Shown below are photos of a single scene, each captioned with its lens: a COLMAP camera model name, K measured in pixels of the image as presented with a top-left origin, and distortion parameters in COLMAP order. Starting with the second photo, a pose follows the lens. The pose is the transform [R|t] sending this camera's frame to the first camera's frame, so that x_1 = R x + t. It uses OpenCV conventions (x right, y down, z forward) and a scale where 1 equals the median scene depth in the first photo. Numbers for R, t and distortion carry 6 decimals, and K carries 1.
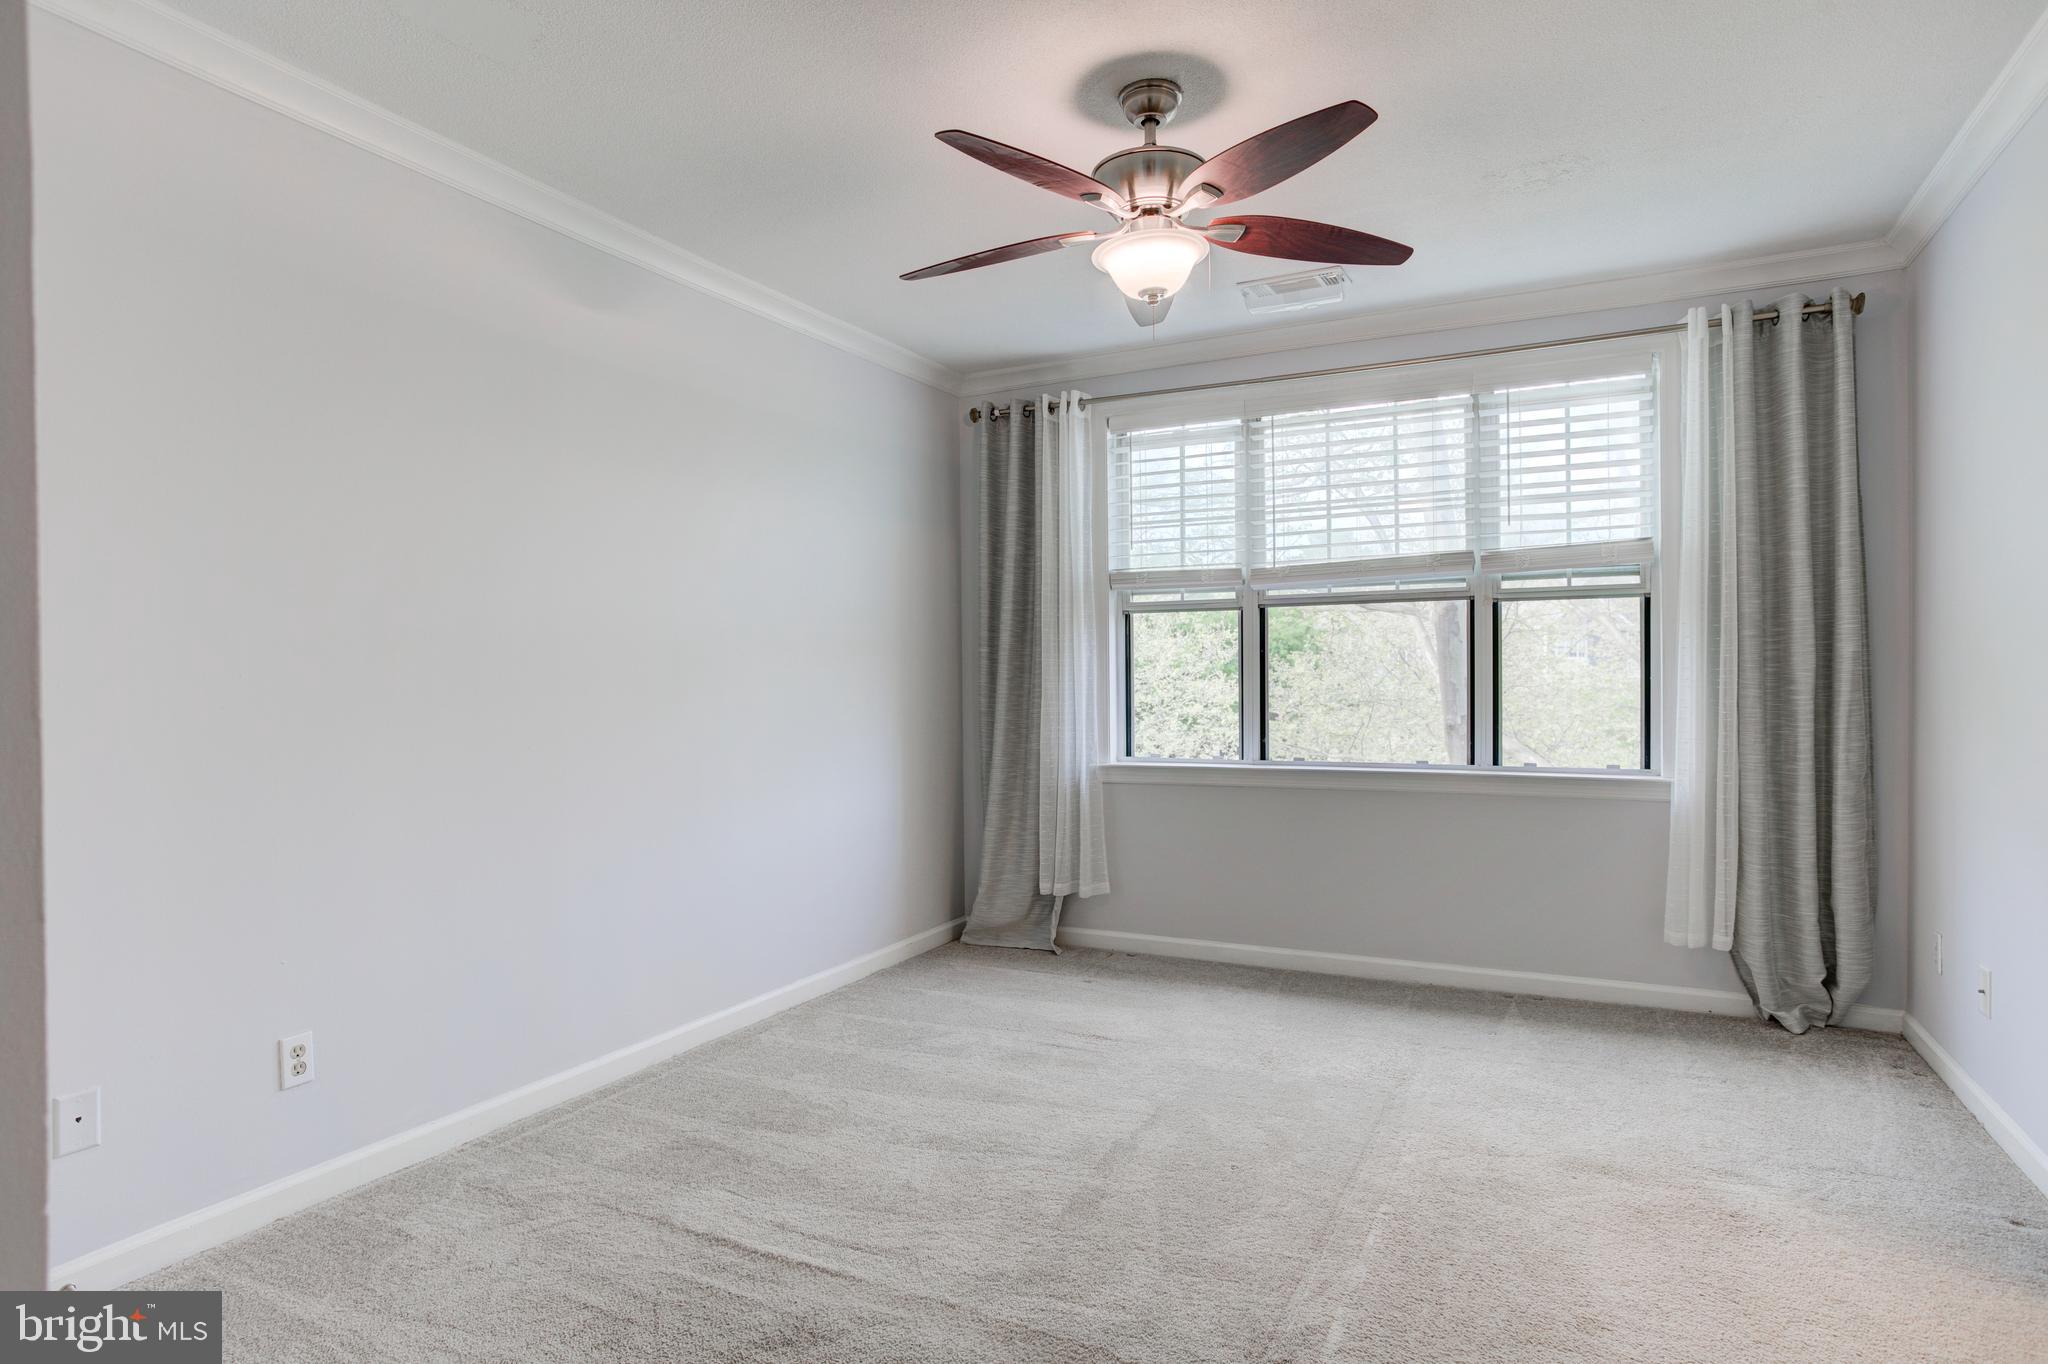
lens RADIAL K [[1138.4, 0, 1024.1], [0, 1138.4, 683.3], [0, 0, 1]] dist [-0.000704, -0.000084]
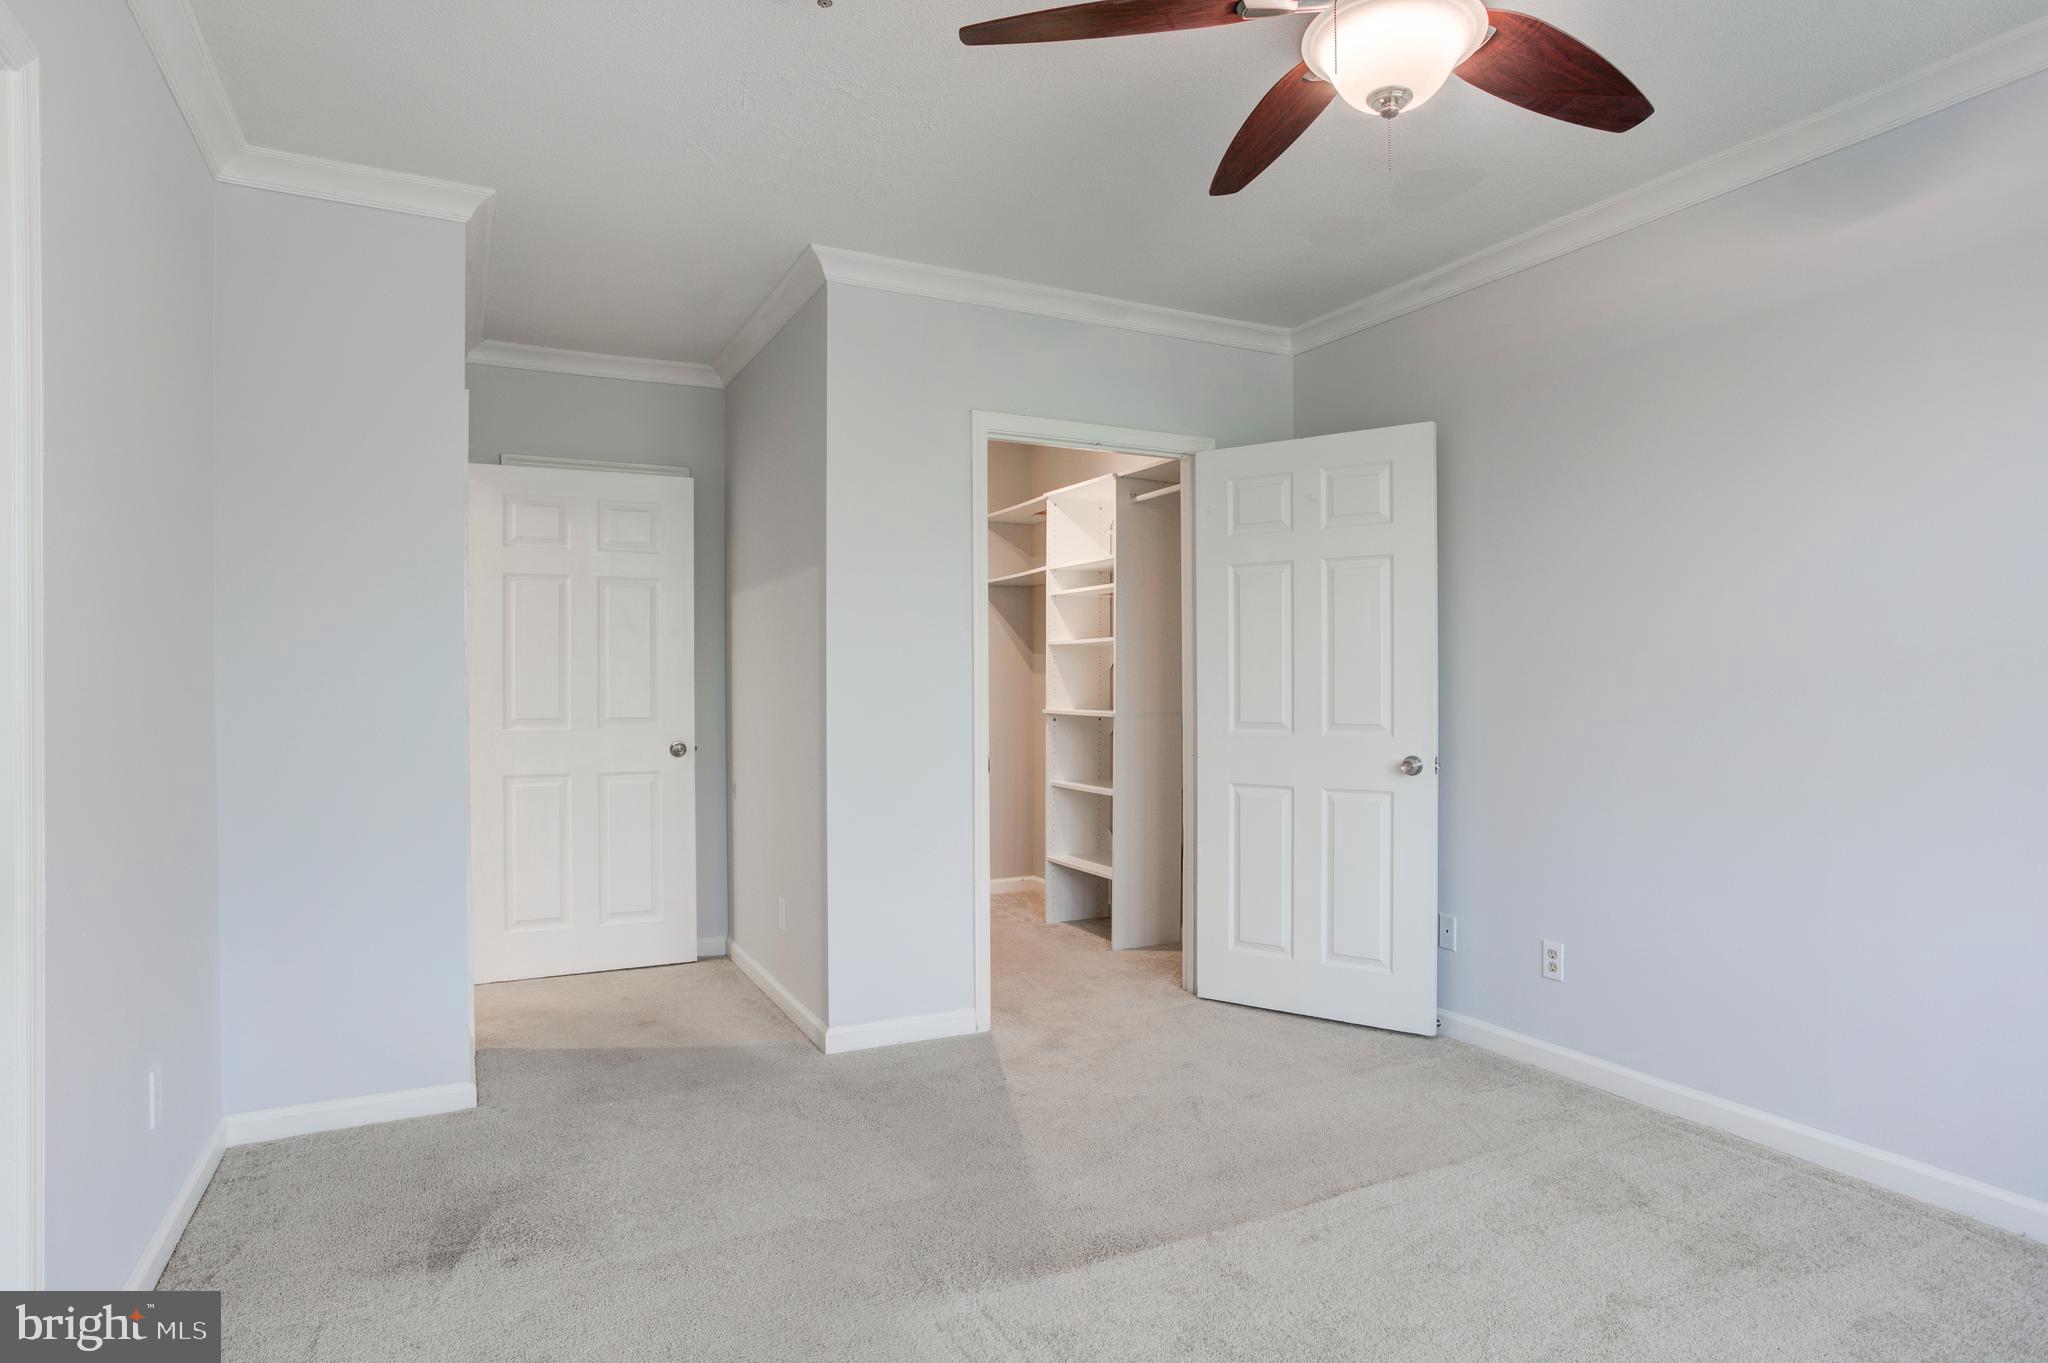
lens RADIAL K [[1138.4, 0, 1024.7], [0, 1138.4, 683.6], [0, 0, 1]] dist [-0.000704, -0.000084]
pose [[-0.604593, 0.003544, -0.796526, 0.818941], [0.004000, 0.999991, 0.001413, -0.003162], [0.796524, -0.002331, -0.604602, 1.317981]]
